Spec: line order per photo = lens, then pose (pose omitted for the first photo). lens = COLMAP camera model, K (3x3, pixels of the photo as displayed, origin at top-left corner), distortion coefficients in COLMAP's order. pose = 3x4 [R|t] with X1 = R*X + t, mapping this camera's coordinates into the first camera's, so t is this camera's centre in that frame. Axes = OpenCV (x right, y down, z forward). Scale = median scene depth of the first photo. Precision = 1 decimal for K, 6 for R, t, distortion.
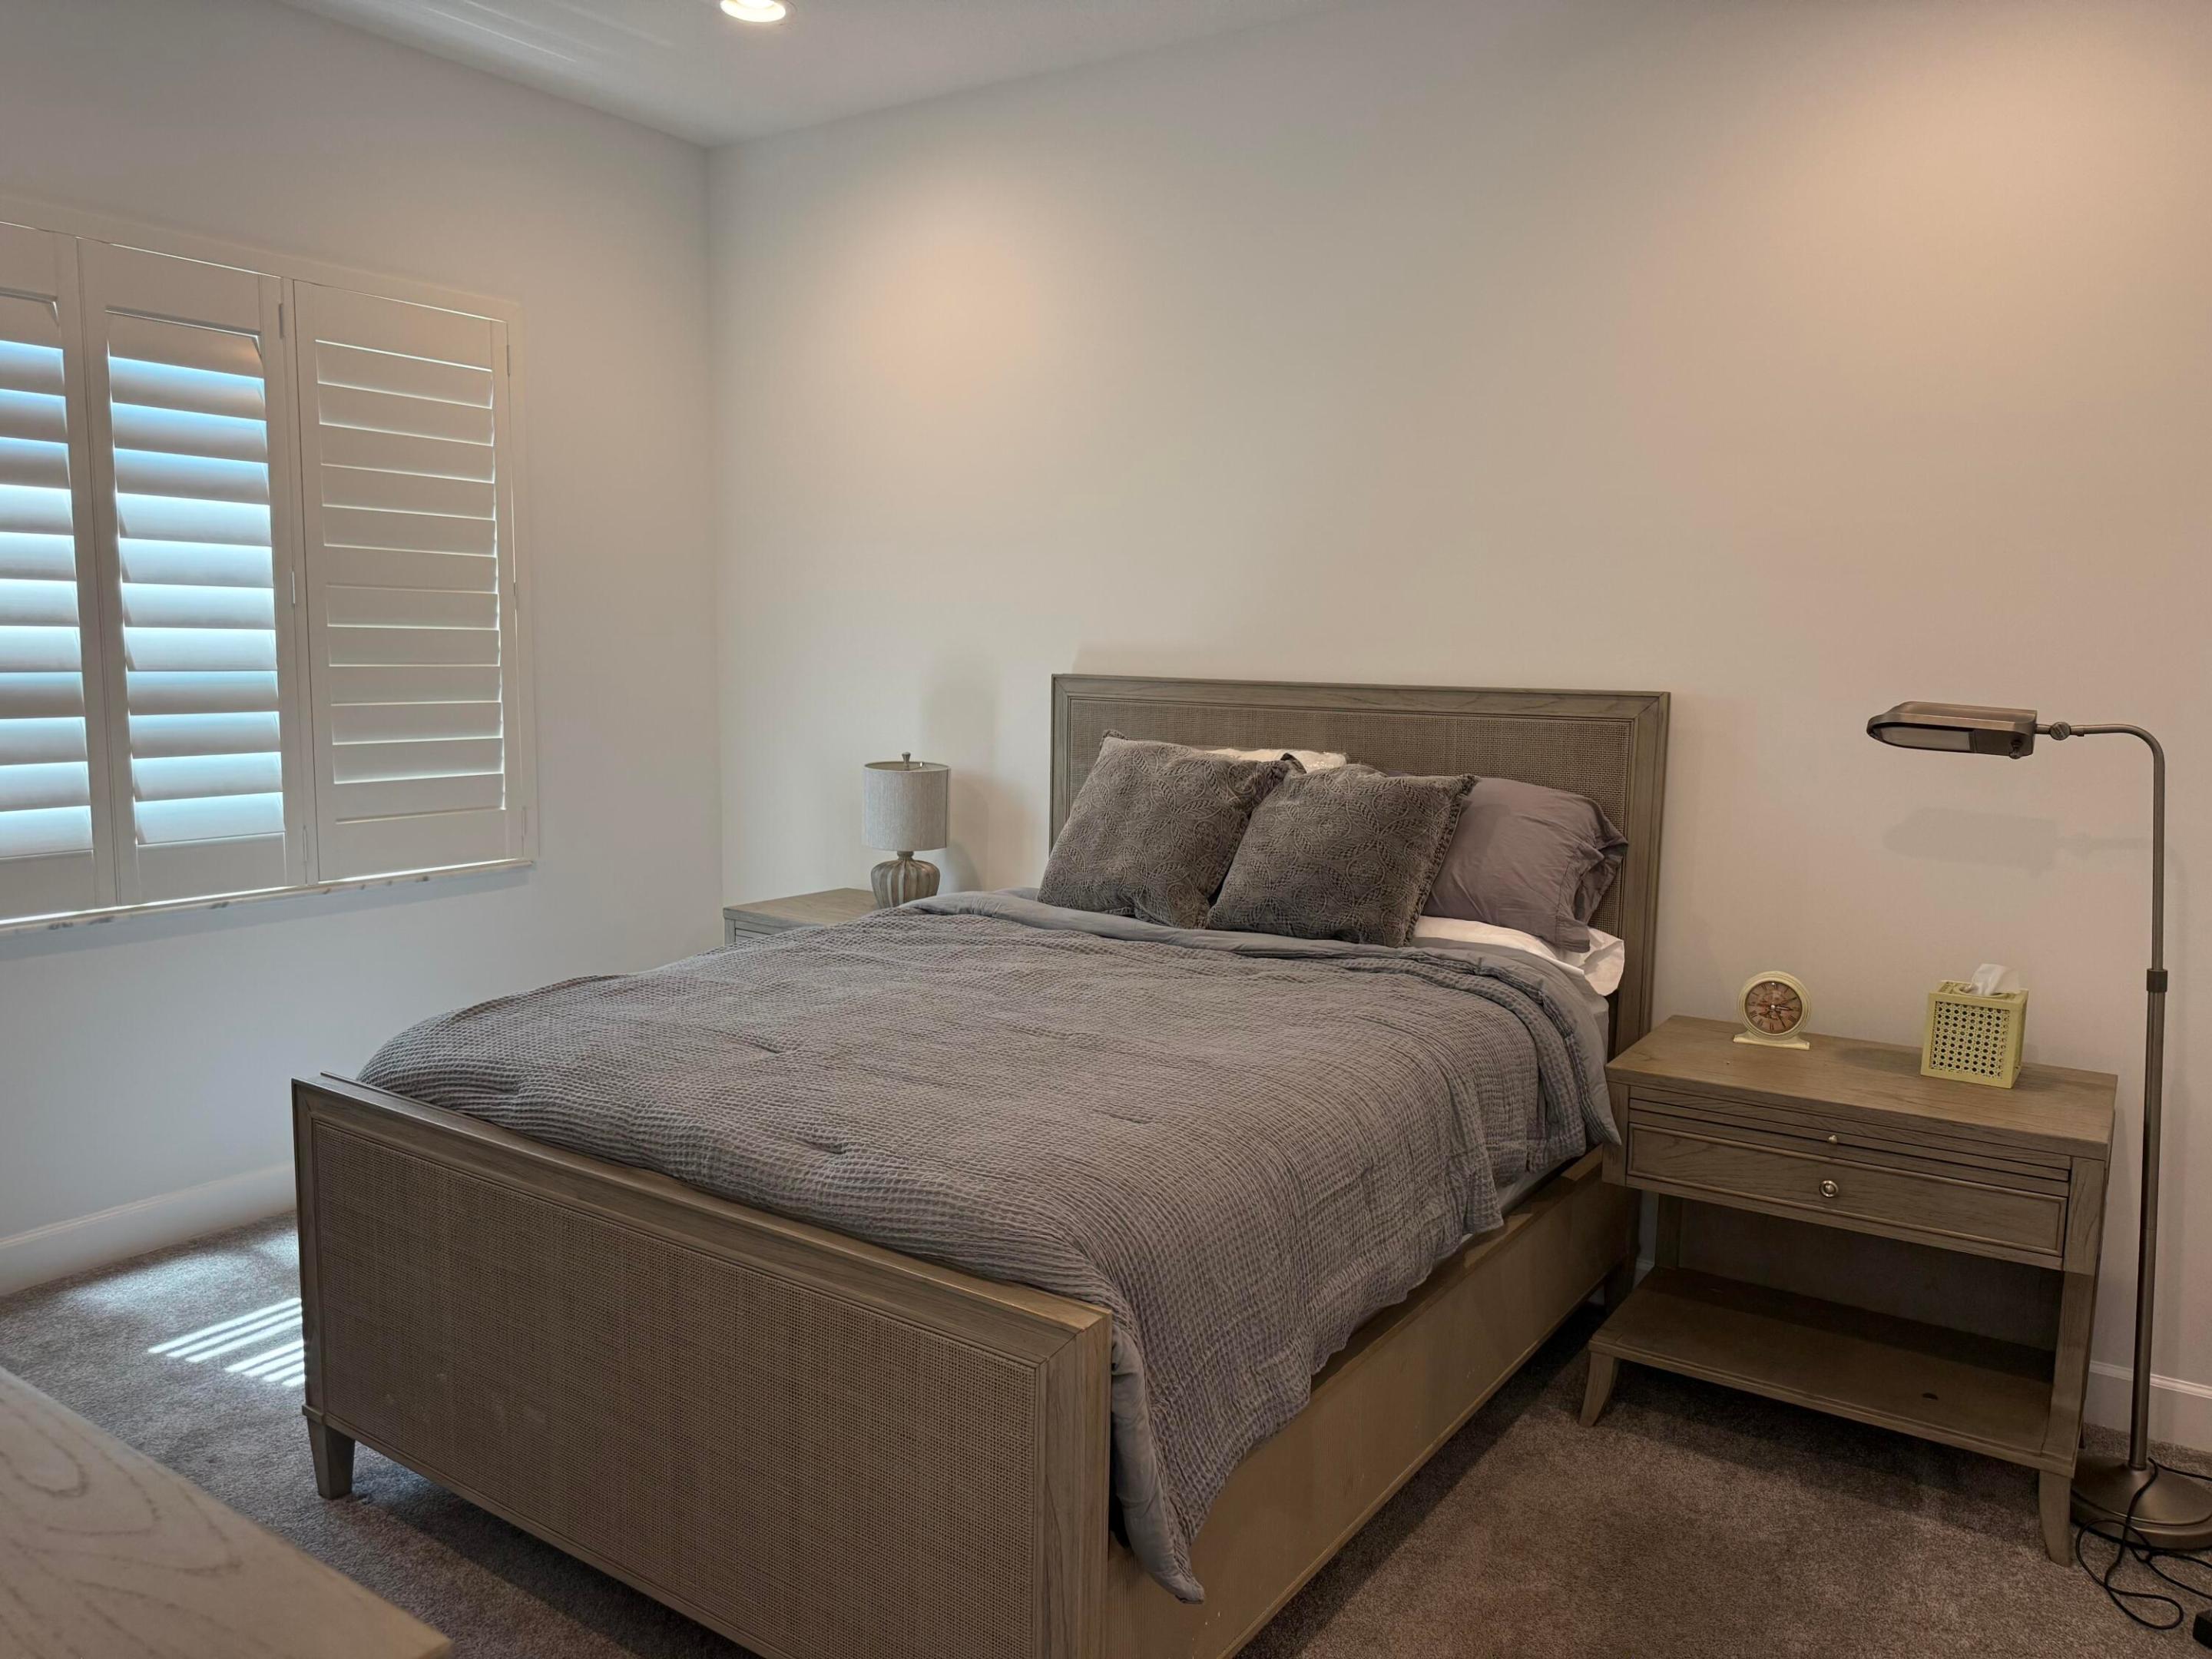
lens RADIAL K [[1558.5, 0, 1113.4], [0, 1558.5, 824.8], [0, 0, 1]] dist [0.039435, -0.052269]
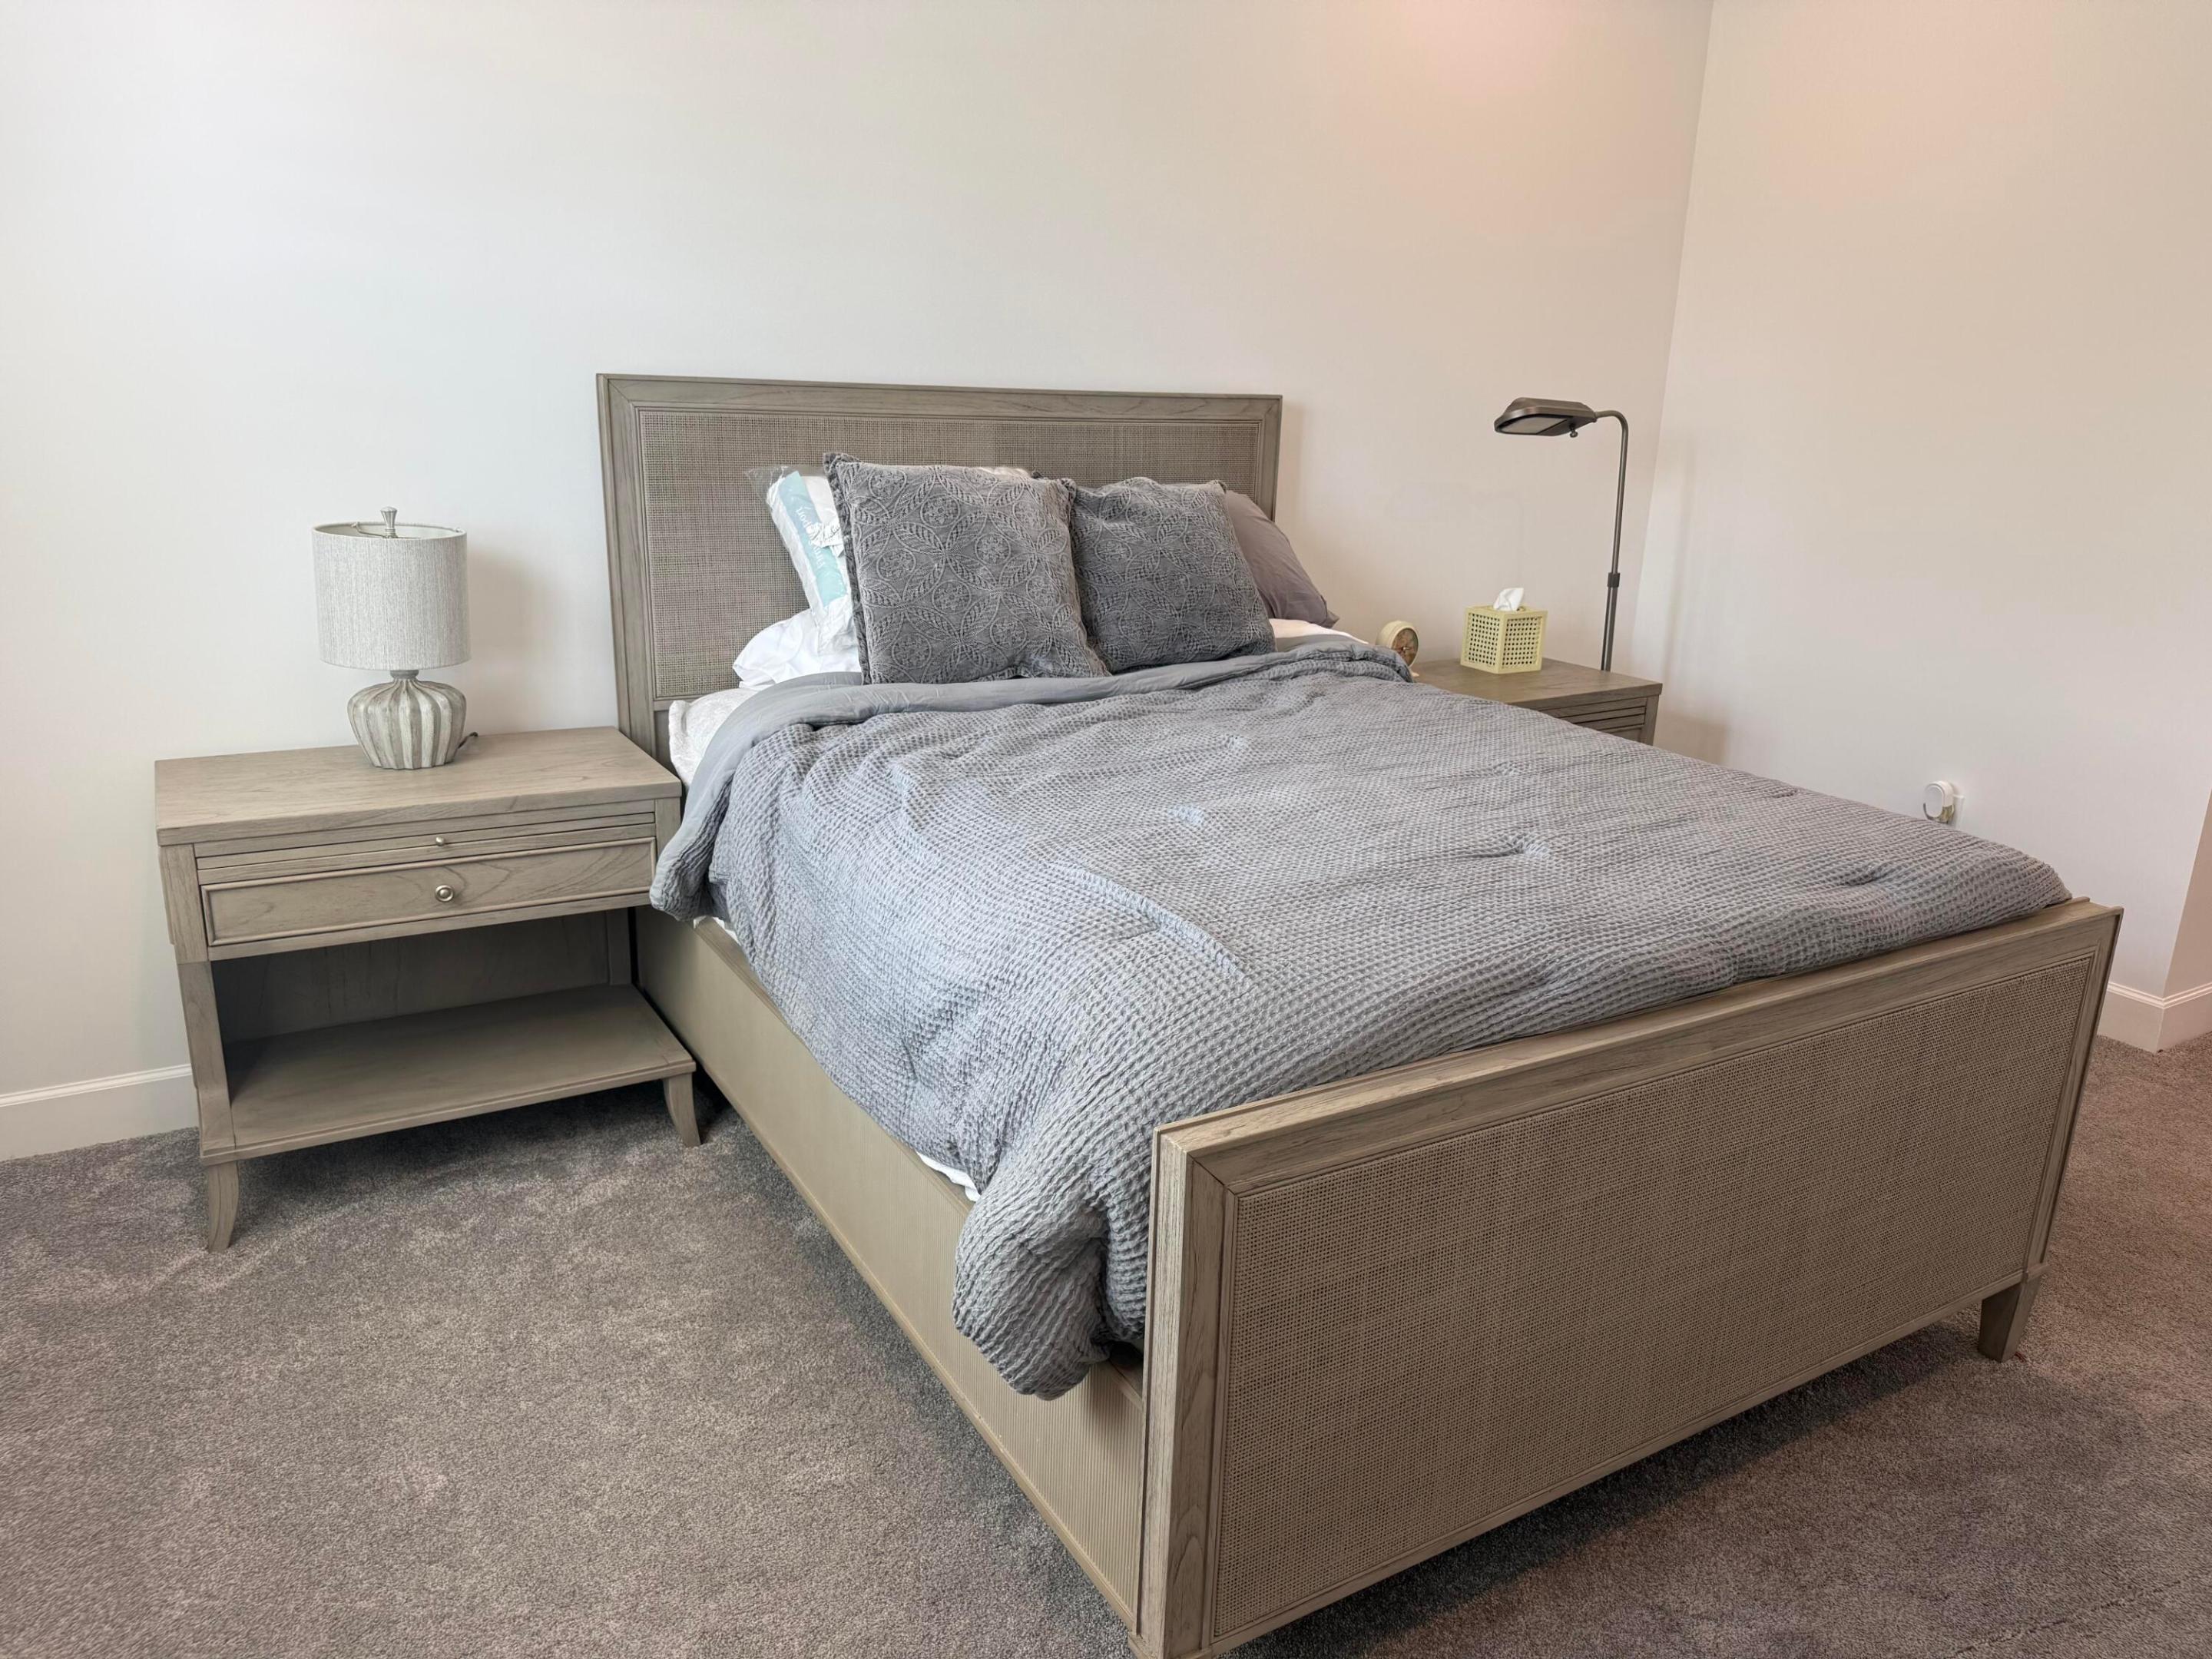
lens RADIAL K [[1558.5, 0, 1113.2], [0, 1558.5, 829.7], [0, 0, 1]] dist [0.039435, -0.052269]
pose [[0.430162, -0.256694, 0.865487, -0.937709], [0.088084, 0.966081, 0.242751, -0.080843], [-0.898444, -0.028187, 0.438182, 0.749577]]
